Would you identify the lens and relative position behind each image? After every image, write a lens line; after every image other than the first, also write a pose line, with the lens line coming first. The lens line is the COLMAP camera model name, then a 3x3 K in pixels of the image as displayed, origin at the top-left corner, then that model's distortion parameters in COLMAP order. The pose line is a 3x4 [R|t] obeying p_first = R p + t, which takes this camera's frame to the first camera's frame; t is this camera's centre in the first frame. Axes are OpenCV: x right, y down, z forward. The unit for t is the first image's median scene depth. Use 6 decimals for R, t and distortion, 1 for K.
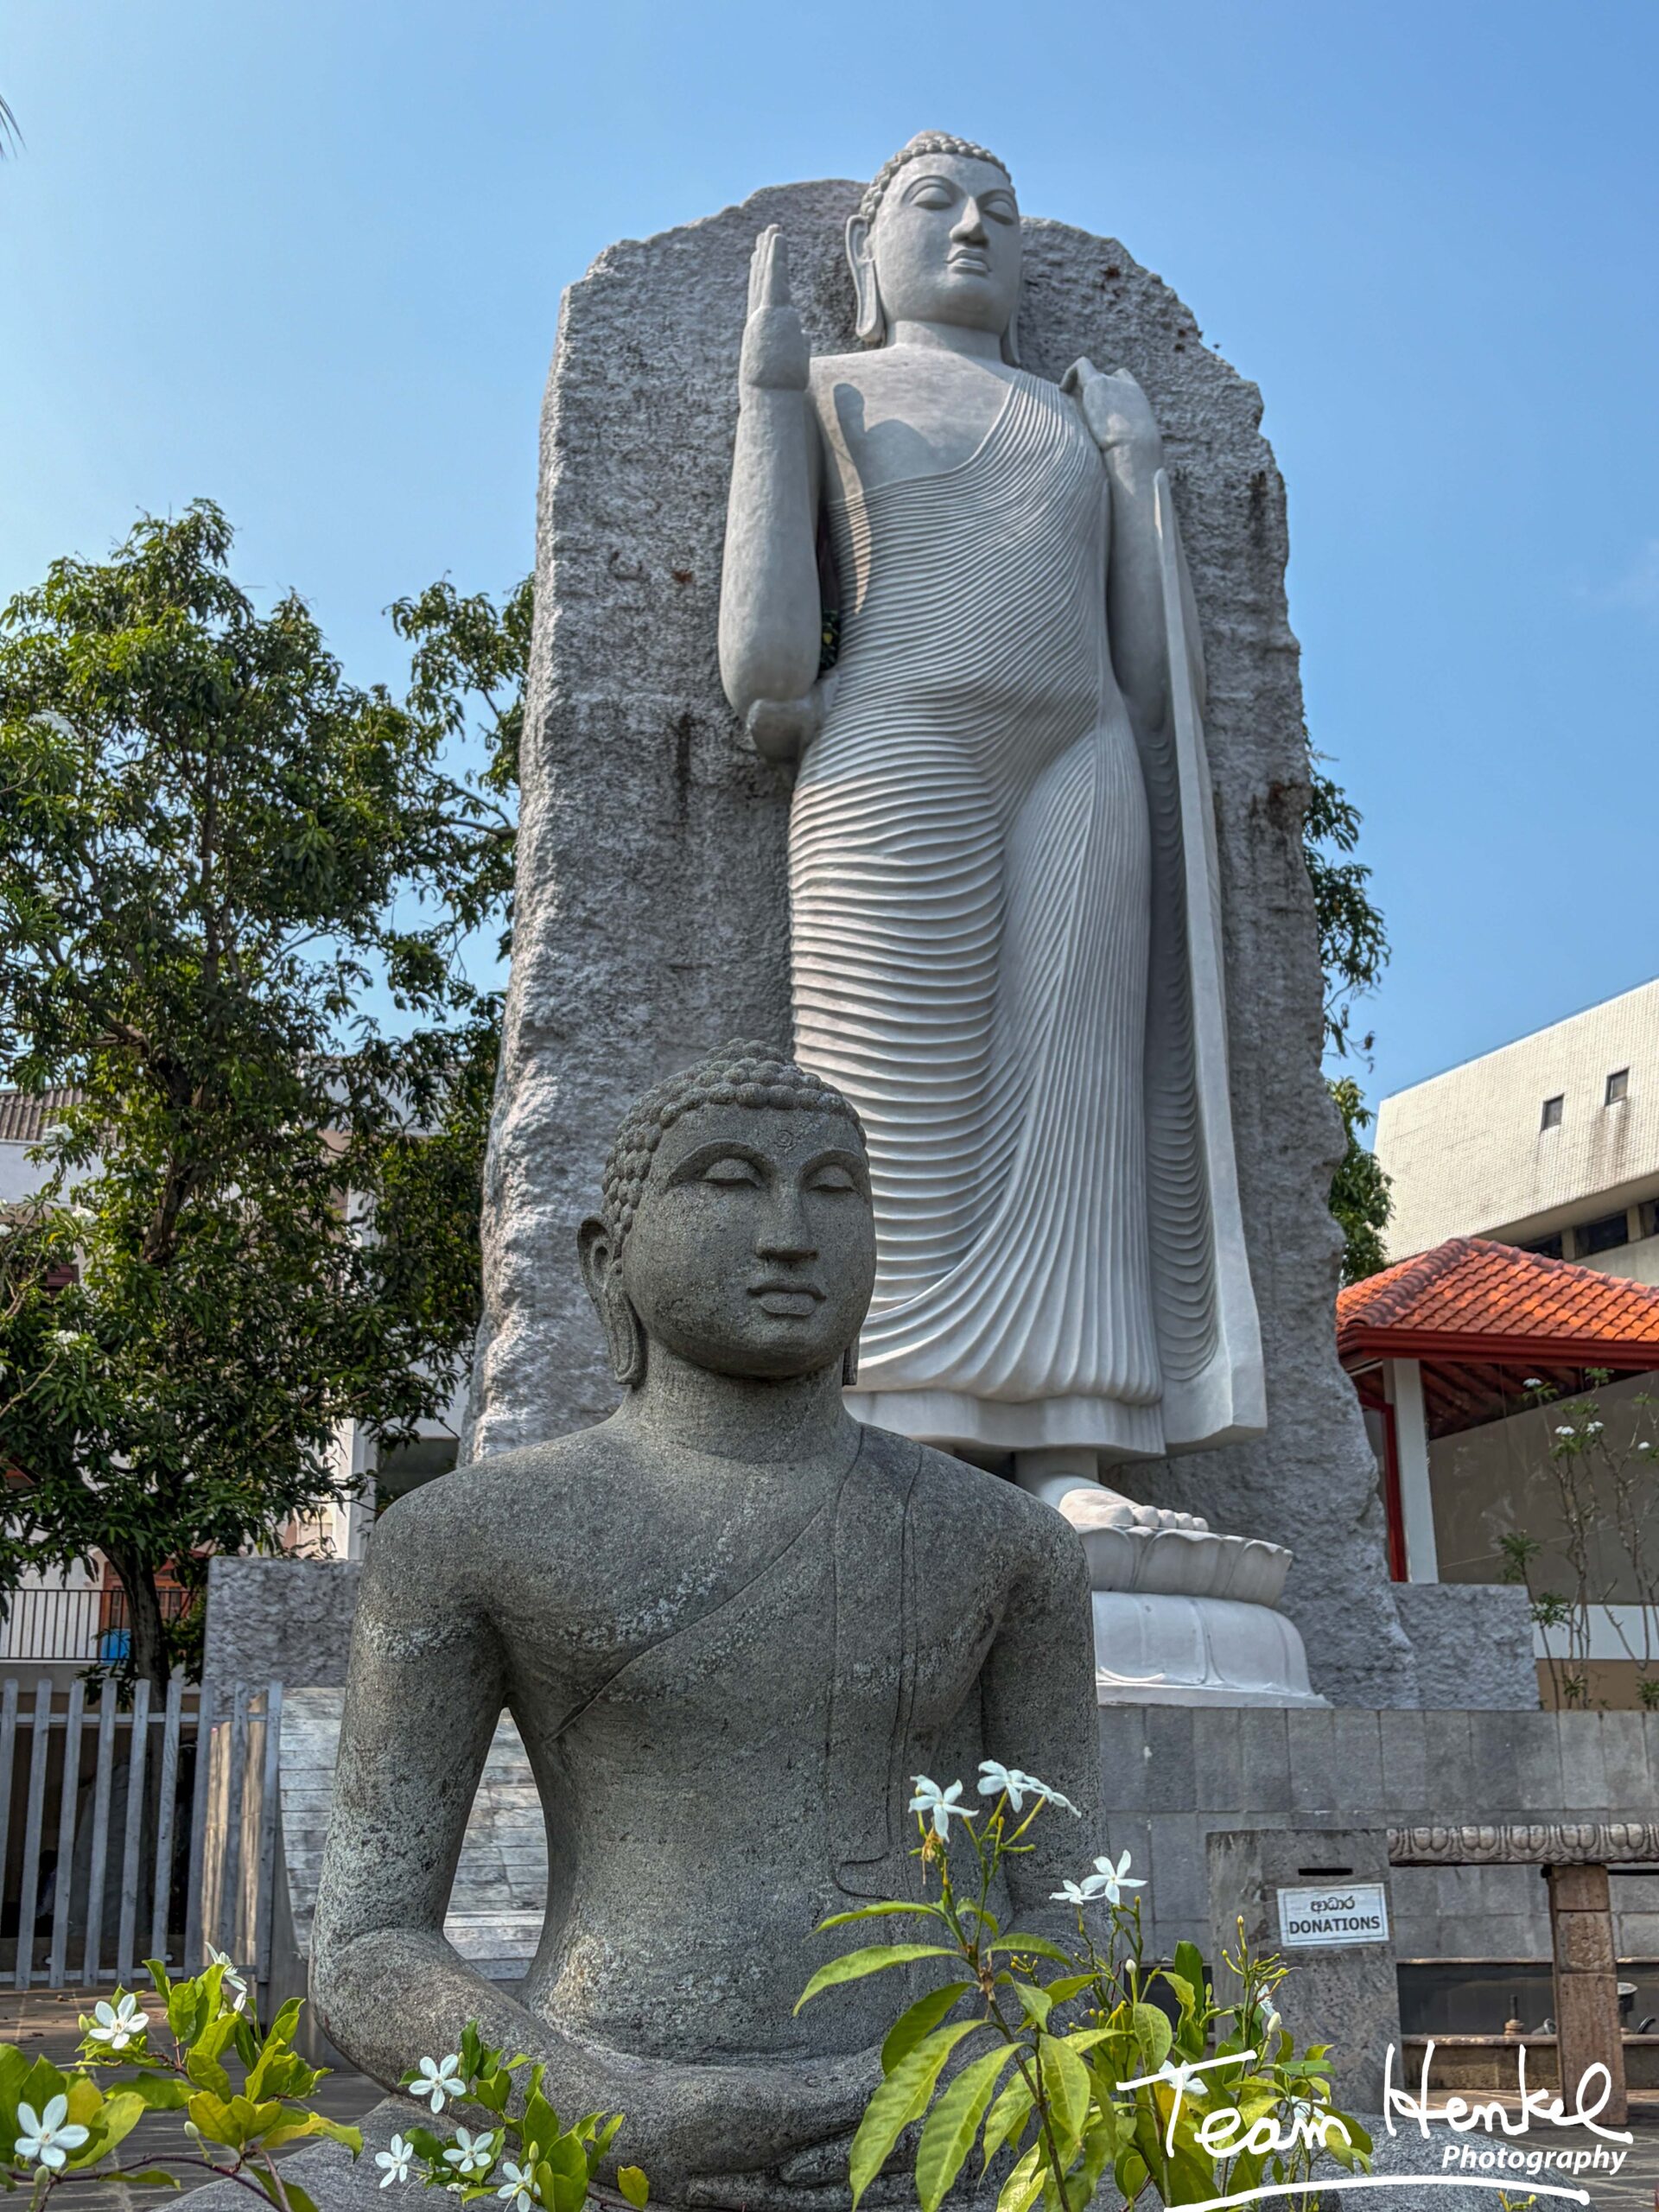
lens RADIAL K [[2720.3, 0, 841.5], [0, 2720.3, 1107.2], [0, 0, 1]] dist [0.116470, 0.000000]
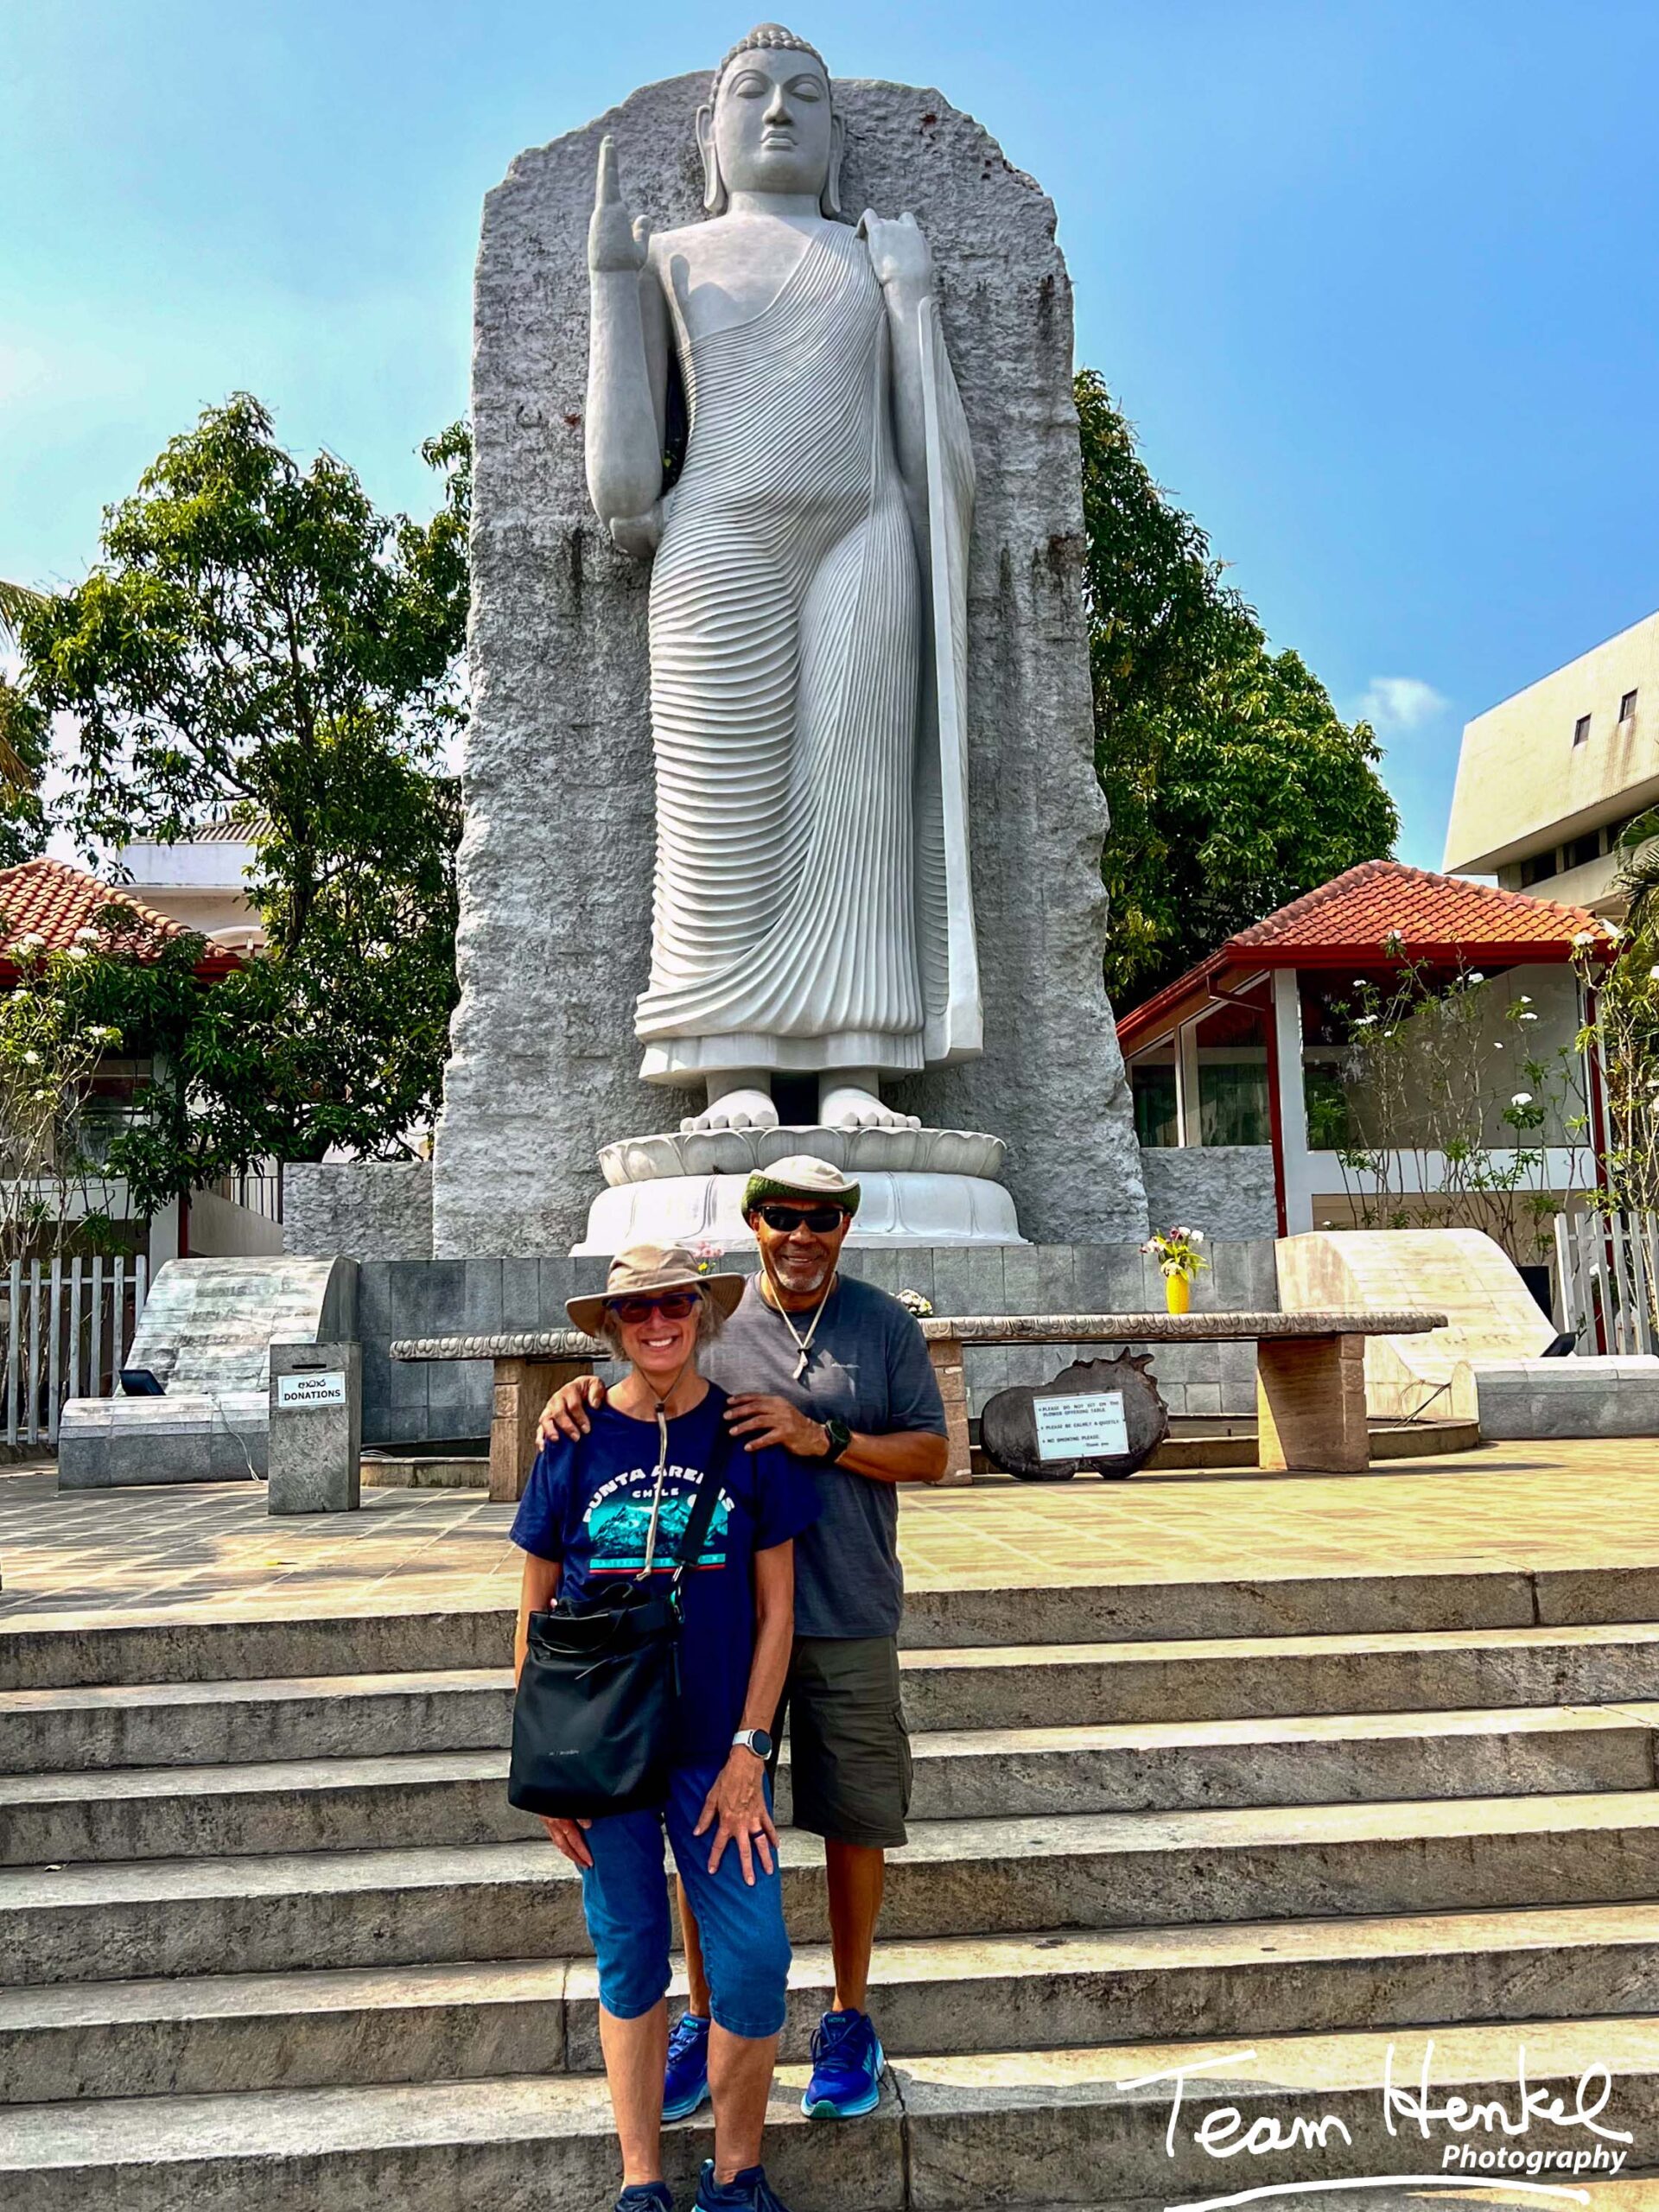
lens RADIAL K [[2330.0, 0, 856.9], [0, 2330.0, 1168.6], [0, 0, 1]] dist [0.019534, 0.000000]
pose [[0.981286, -0.034161, -0.189503, 0.278759], [0.069275, 0.980873, 0.181903, -0.035516], [0.179664, -0.191626, 0.964883, -0.132247]]
